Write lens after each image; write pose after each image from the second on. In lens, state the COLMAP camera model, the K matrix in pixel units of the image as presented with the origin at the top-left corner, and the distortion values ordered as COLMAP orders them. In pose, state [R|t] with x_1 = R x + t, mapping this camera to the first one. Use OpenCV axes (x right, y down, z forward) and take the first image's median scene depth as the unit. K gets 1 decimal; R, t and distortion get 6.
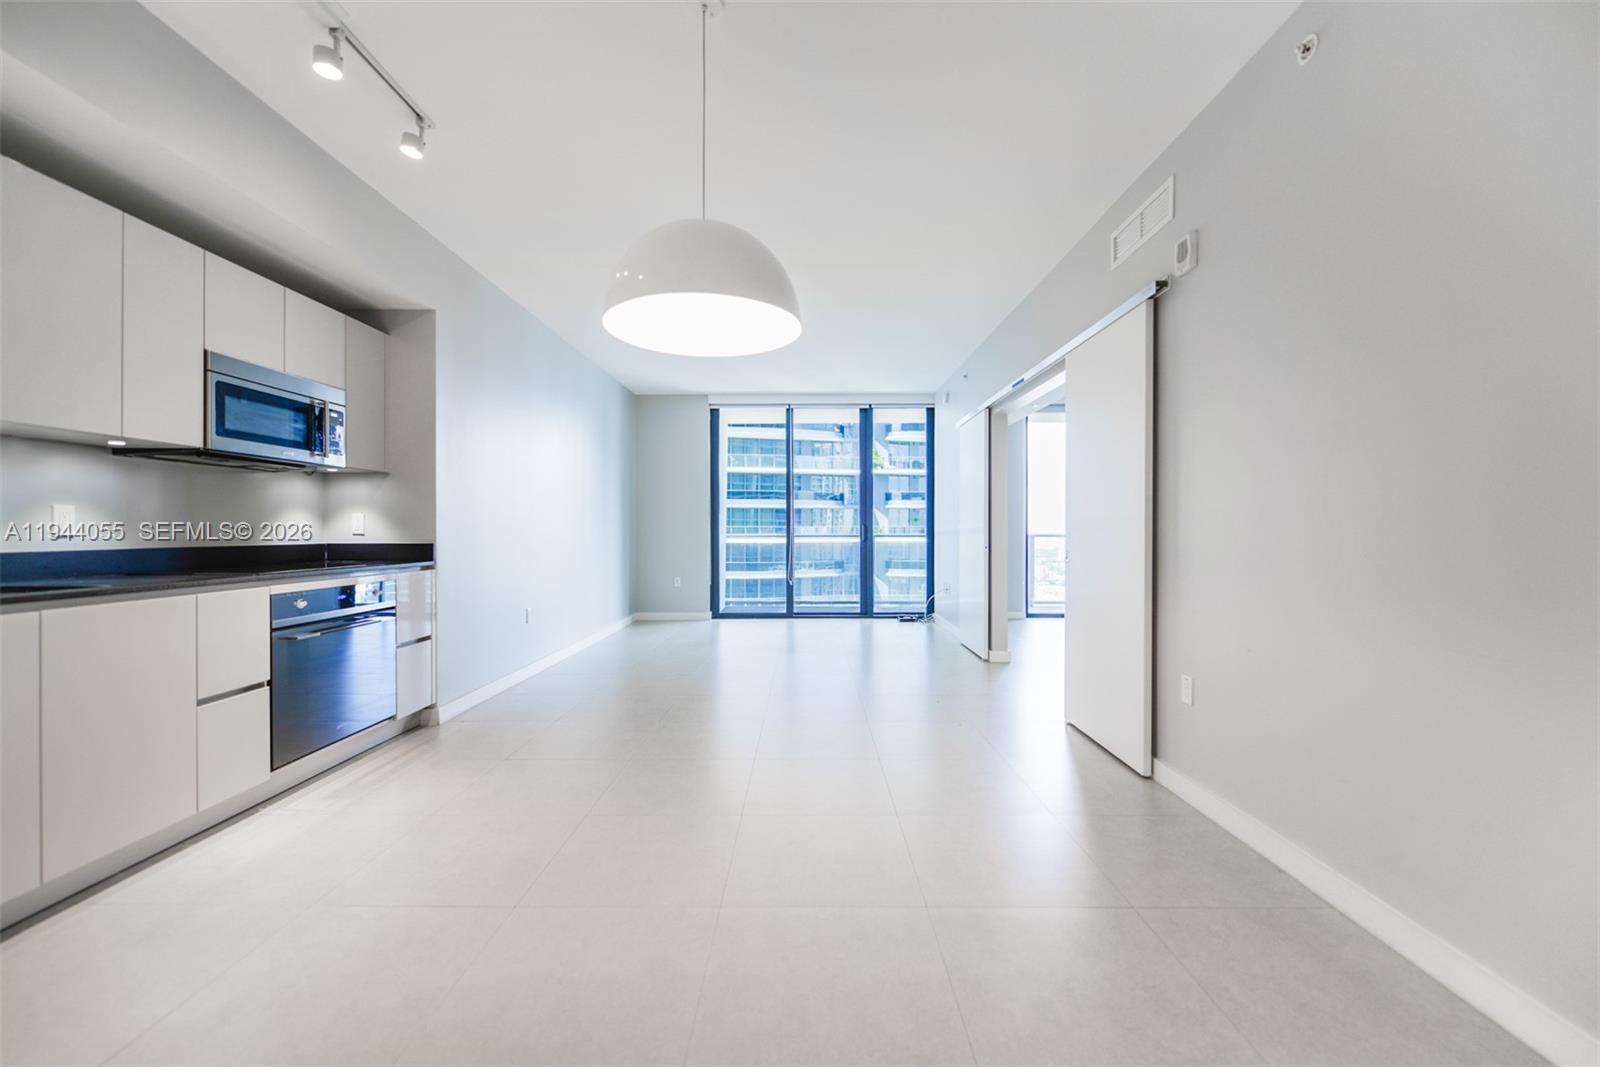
lens RADIAL K [[638.3, 0, 800.0], [0, 638.3, 533.5], [0, 0, 1]] dist [-0.000747, -0.000063]
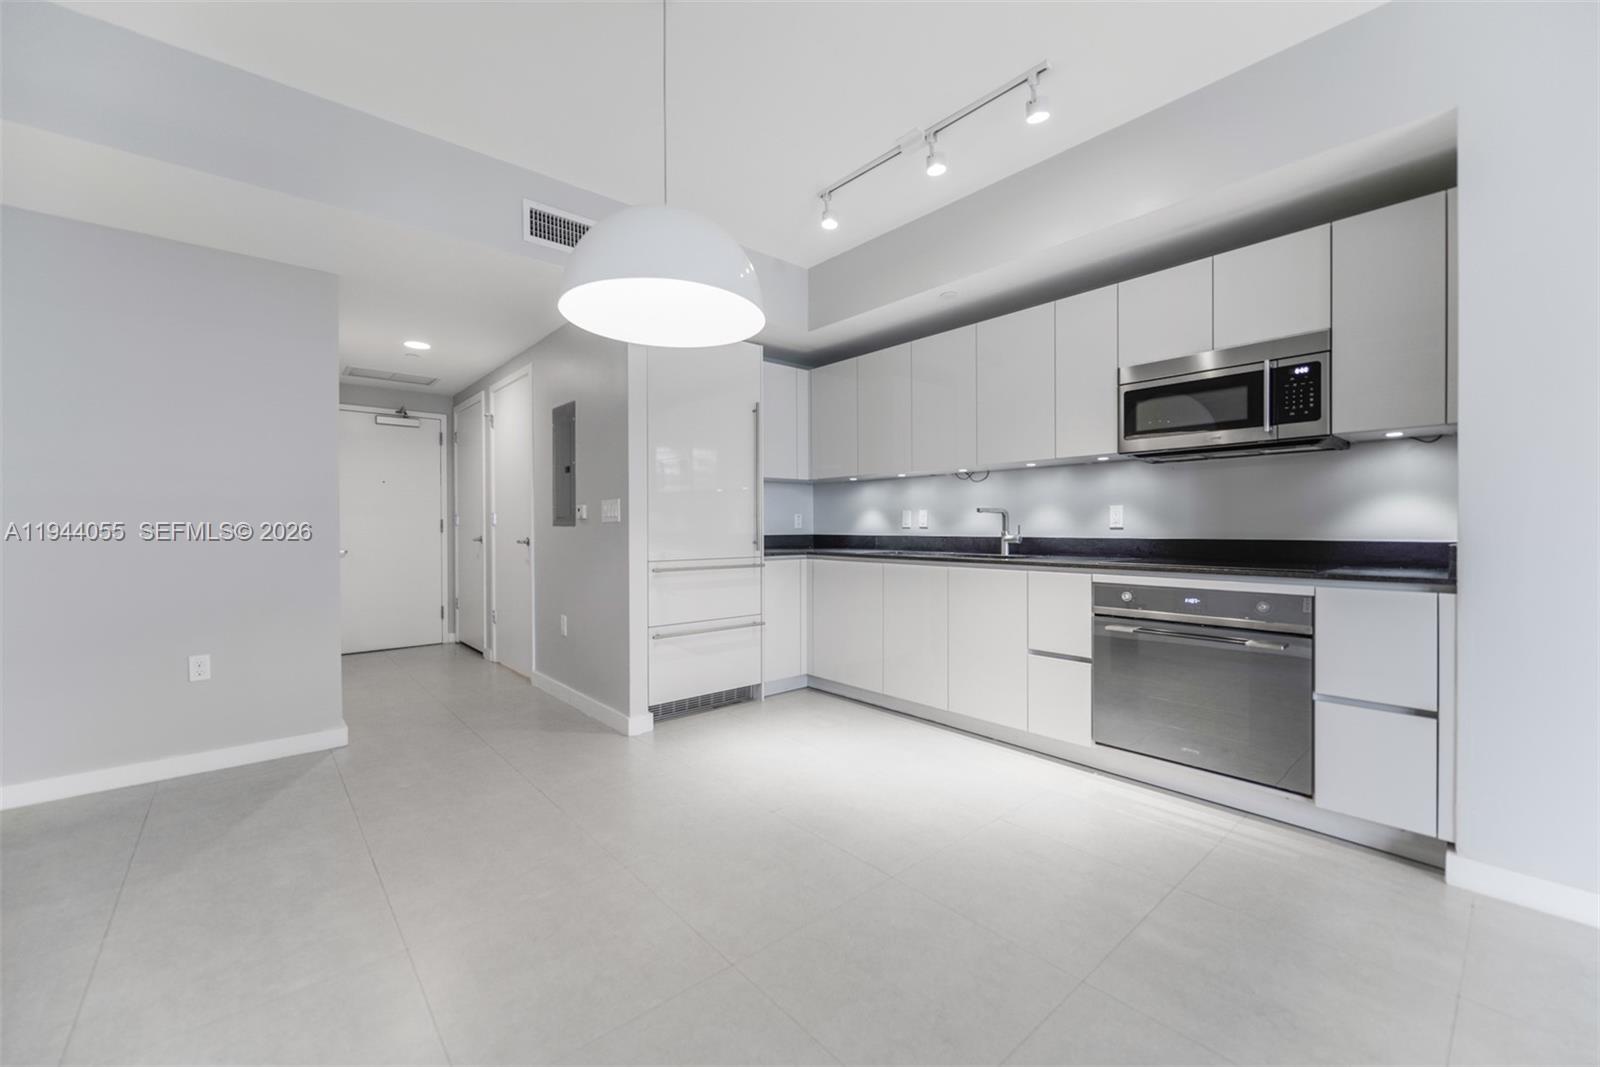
lens RADIAL K [[638.3, 0, 800.0], [0, 638.3, 533.5], [0, 0, 1]] dist [-0.000747, -0.000063]
pose [[-0.738051, 0.006886, -0.674710, 0.280843], [-0.003887, 0.999888, 0.014457, -0.000797], [0.674734, 0.013292, -0.737941, 1.458022]]
